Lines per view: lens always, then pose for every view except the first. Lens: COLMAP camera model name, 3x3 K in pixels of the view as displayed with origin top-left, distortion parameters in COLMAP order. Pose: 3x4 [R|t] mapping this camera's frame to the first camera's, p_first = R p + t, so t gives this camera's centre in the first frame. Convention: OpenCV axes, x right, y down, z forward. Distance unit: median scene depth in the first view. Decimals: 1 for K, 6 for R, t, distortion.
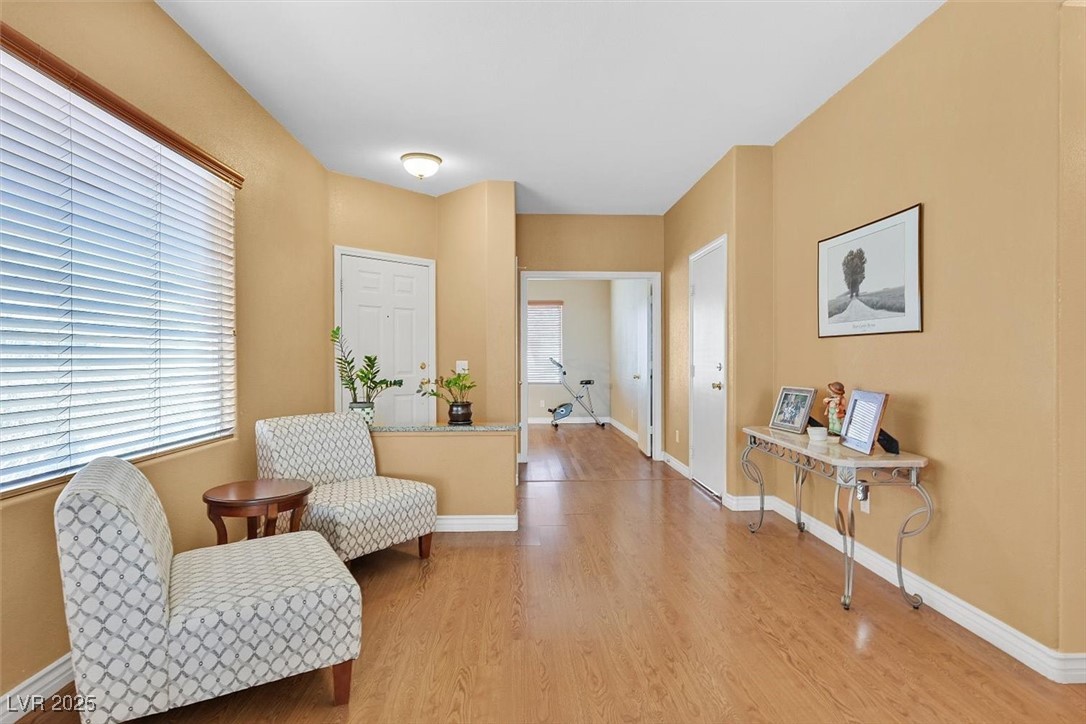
lens RADIAL K [[574.6, 0, 532.4], [0, 574.6, 358.8], [0, 0, 1]] dist [0.003876, -0.000664]
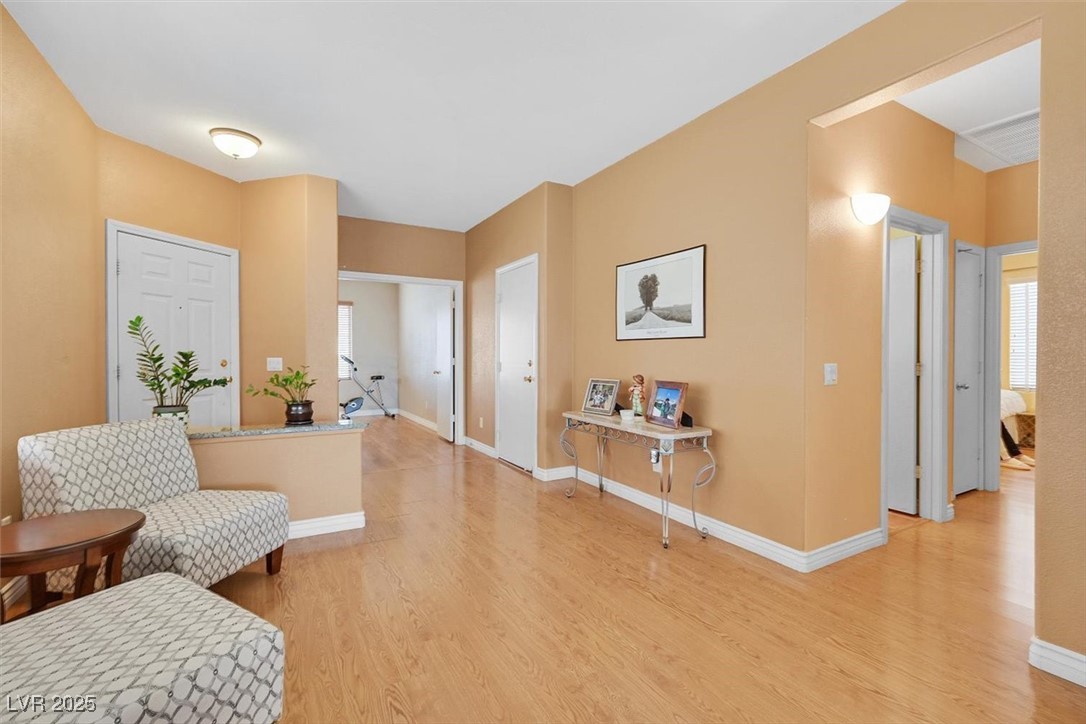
lens RADIAL K [[484.3, 0, 544.6], [0, 484.3, 358.8], [0, 0, 1]] dist [0.002336, 0.000367]
pose [[0.884389, 0.001392, 0.466748, -0.148206], [-0.003838, 0.999983, 0.004291, 0.000472], [-0.466735, -0.005586, 0.884380, 0.107464]]
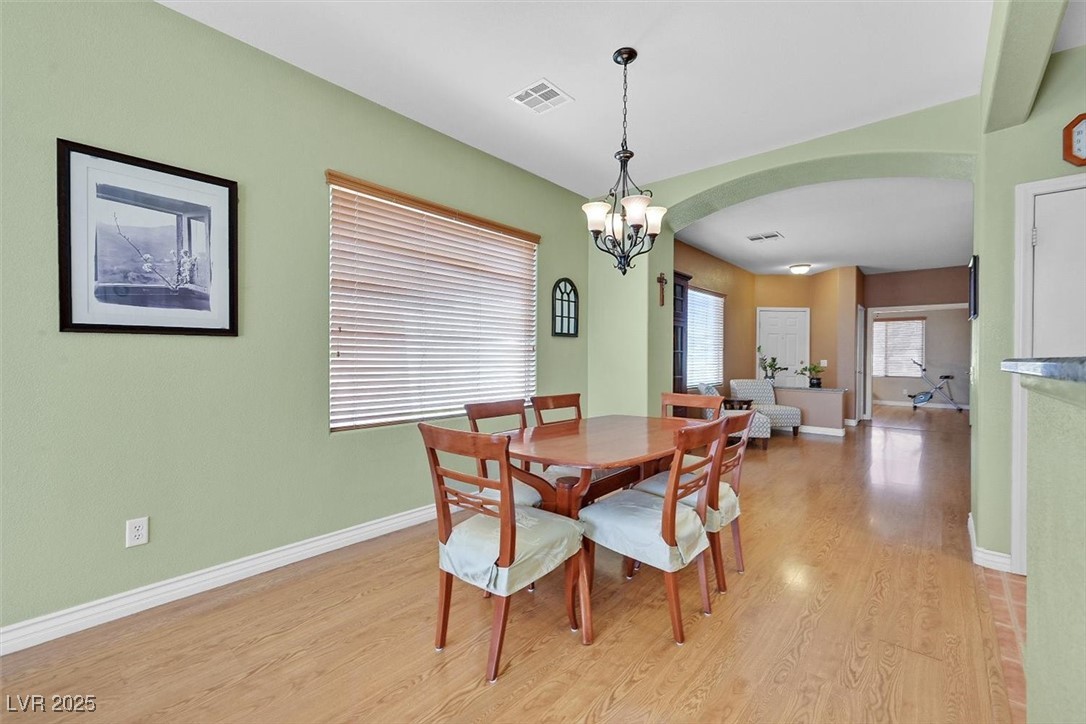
lens RADIAL K [[448.2, 0, 543.6], [0, 448.2, 363.9], [0, 0, 1]] dist [-0.007658, -0.000645]
pose [[0.733827, 0.018517, -0.679084, 0.303477], [-0.007966, 0.999794, 0.018653, -0.005018], [0.679289, -0.008279, 0.733824, -1.101816]]
